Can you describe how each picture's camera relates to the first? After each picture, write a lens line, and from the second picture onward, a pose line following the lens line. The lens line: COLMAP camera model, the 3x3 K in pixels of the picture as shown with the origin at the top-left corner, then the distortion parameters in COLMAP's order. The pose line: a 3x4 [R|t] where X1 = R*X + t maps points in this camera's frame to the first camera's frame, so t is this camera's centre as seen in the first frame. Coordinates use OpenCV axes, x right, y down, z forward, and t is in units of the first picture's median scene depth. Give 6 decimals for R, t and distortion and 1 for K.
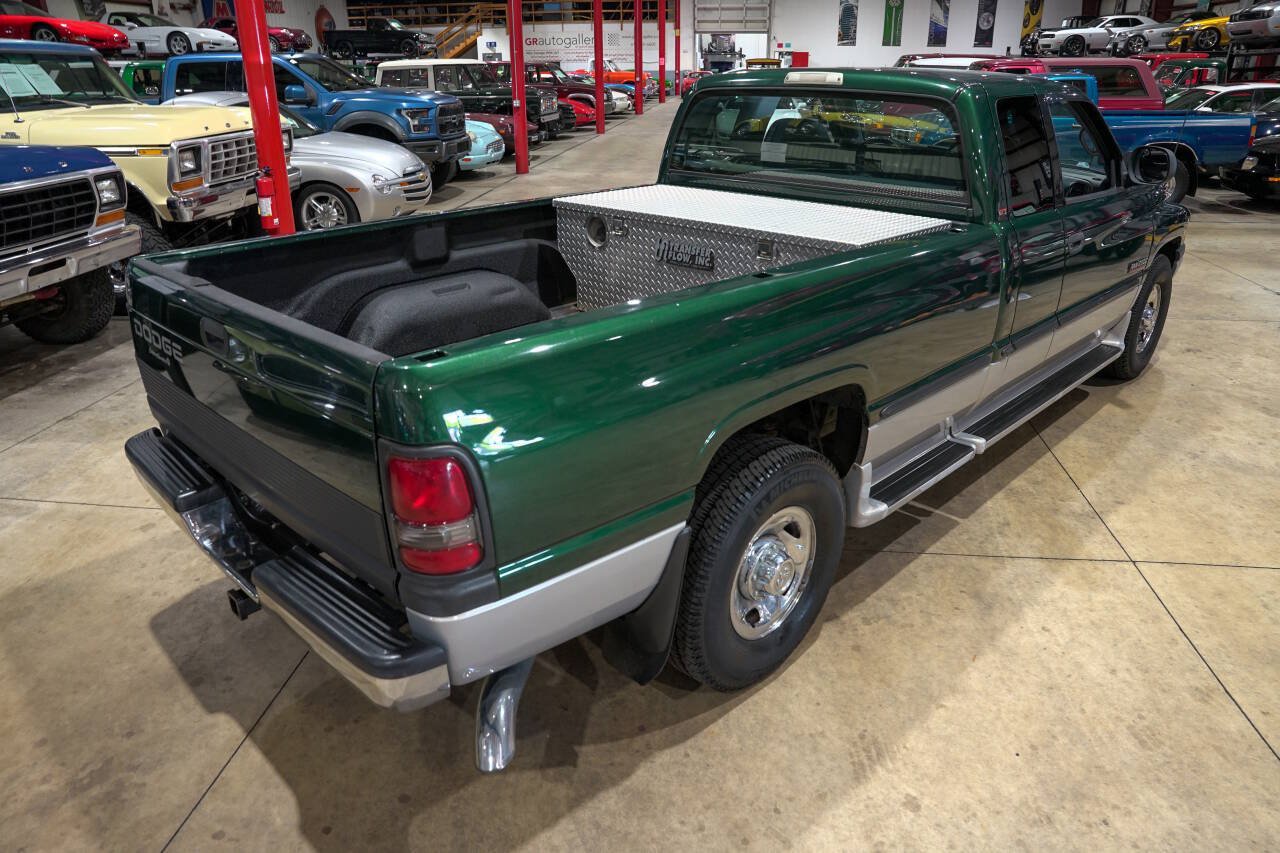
lens RADIAL K [[871.9, 0, 639.4], [0, 871.9, 433.8], [0, 0, 1]] dist [-0.133089, 0.100569]
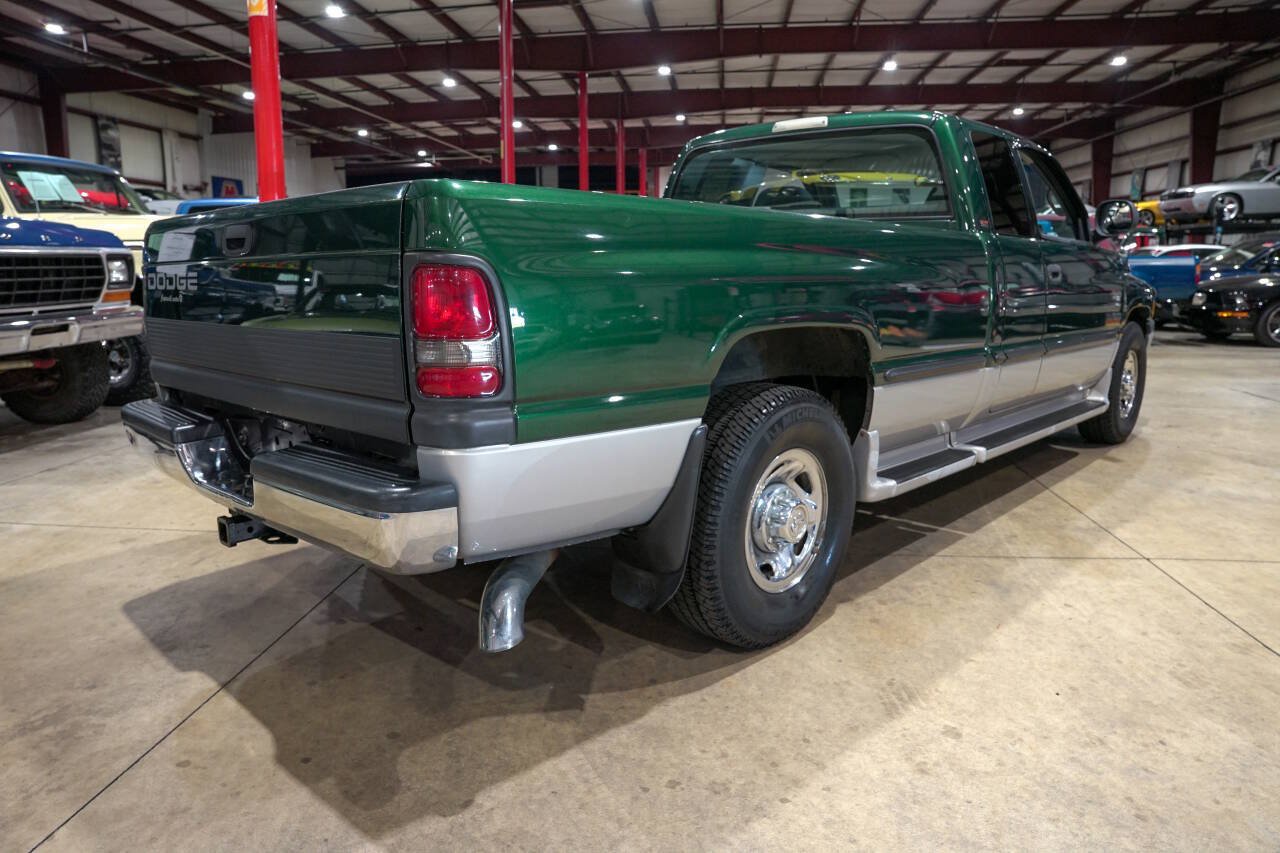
lens RADIAL K [[871.9, 0, 640.1], [0, 871.9, 432.0], [0, 0, 1]] dist [-0.133089, 0.100569]
pose [[0.999715, 0.001491, 0.023829, -0.031187], [0.003640, 0.976858, -0.213859, 0.259986], [-0.023596, 0.213884, 0.976574, 0.033996]]
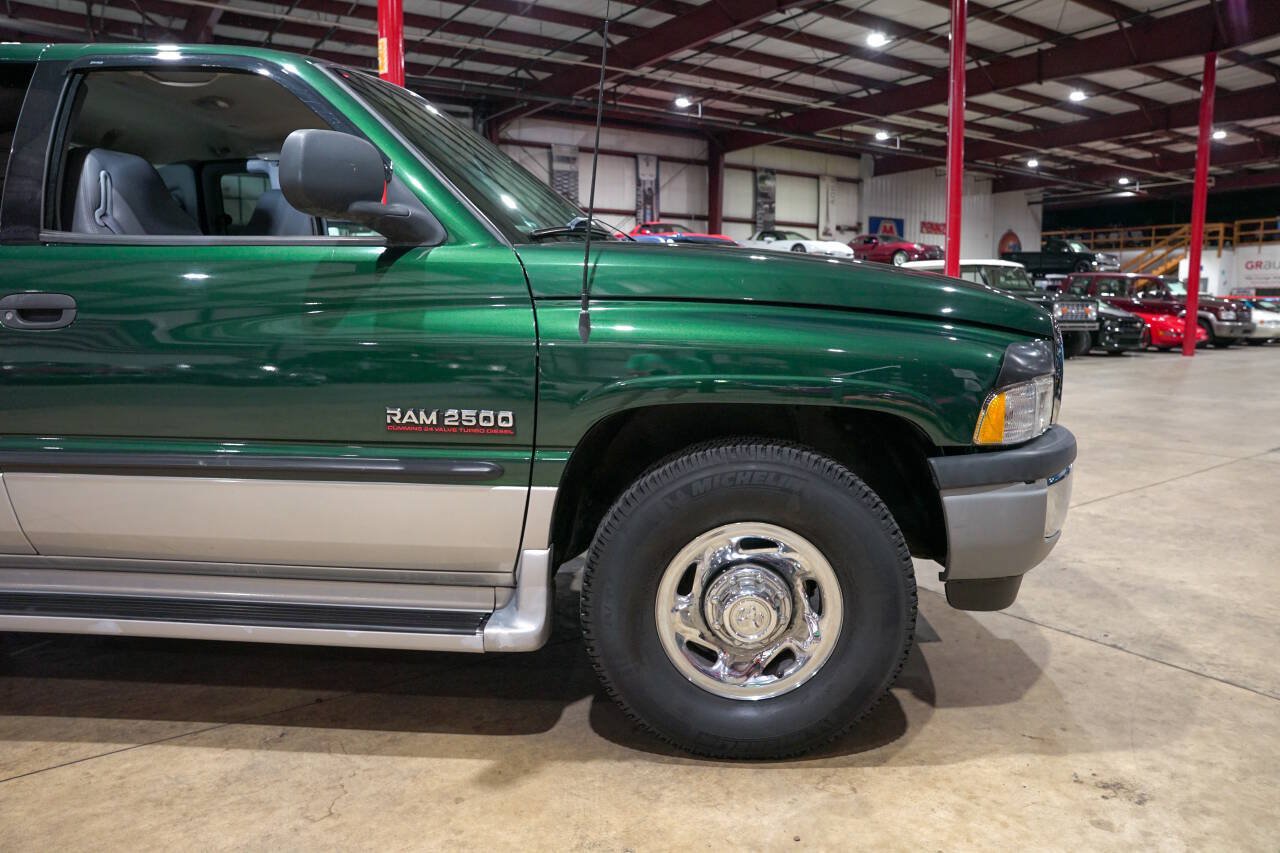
lens RADIAL K [[871.9, 0, 640.0], [0, 871.9, 431.4], [0, 0, 1]] dist [-0.133089, 0.100569]
pose [[0.666812, 0.118126, -0.735805, 1.587772], [-0.302407, 0.945301, -0.122293, -0.283532], [0.681111, 0.304059, 0.666060, 1.276650]]
